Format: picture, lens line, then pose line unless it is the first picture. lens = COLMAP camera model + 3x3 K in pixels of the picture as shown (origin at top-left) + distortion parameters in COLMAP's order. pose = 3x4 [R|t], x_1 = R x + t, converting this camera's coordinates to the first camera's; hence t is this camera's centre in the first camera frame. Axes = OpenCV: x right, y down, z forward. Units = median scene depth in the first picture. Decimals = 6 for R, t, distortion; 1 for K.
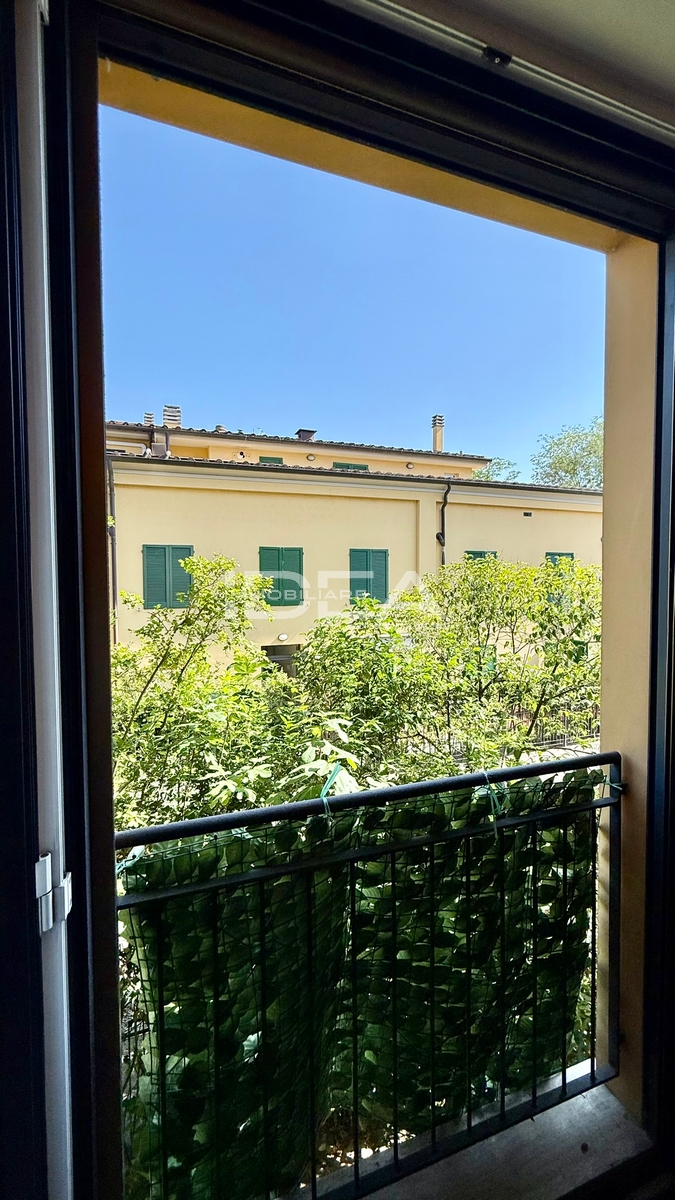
lens RADIAL K [[482.0, 0, 339.5], [0, 482.0, 595.0], [0, 0, 1]] dist [-0.000771, -0.000208]
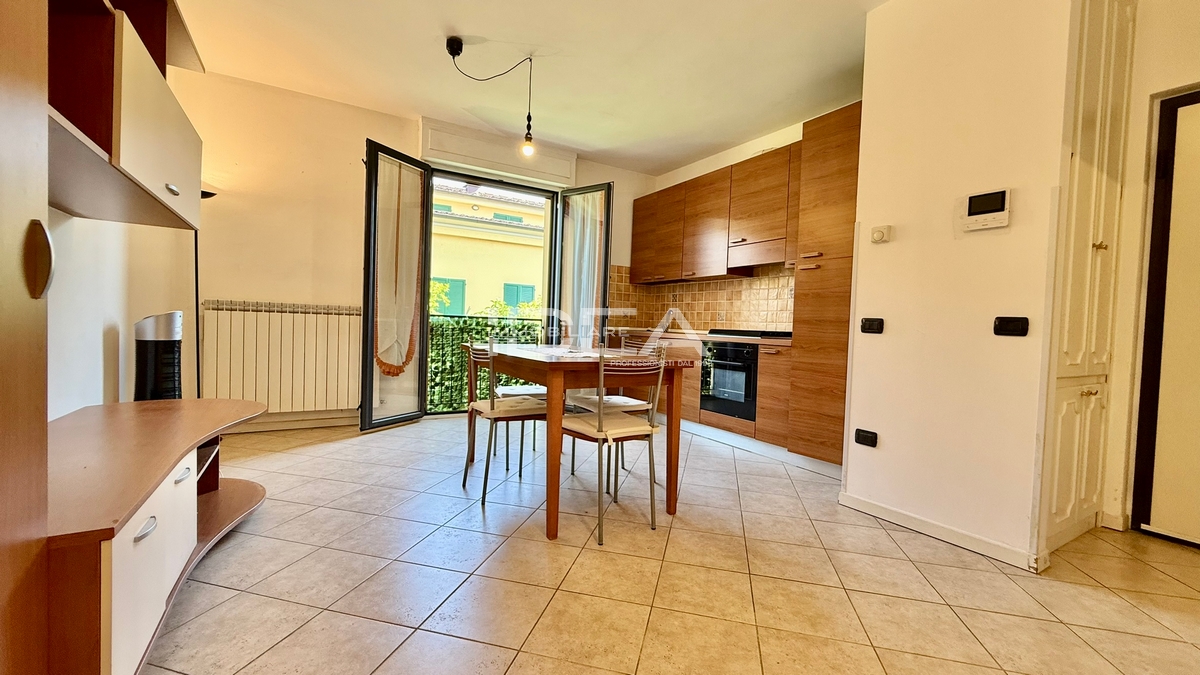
lens RADIAL K [[482.0, 0, 600.0], [0, 482.0, 337.5], [0, 0, 1]] dist [-0.000771, -0.000208]
pose [[0.979903, 0.035354, 0.196316, 0.024979], [-0.034548, 0.999375, -0.007532, 0.048000], [-0.196459, 0.000598, 0.980512, -0.295302]]
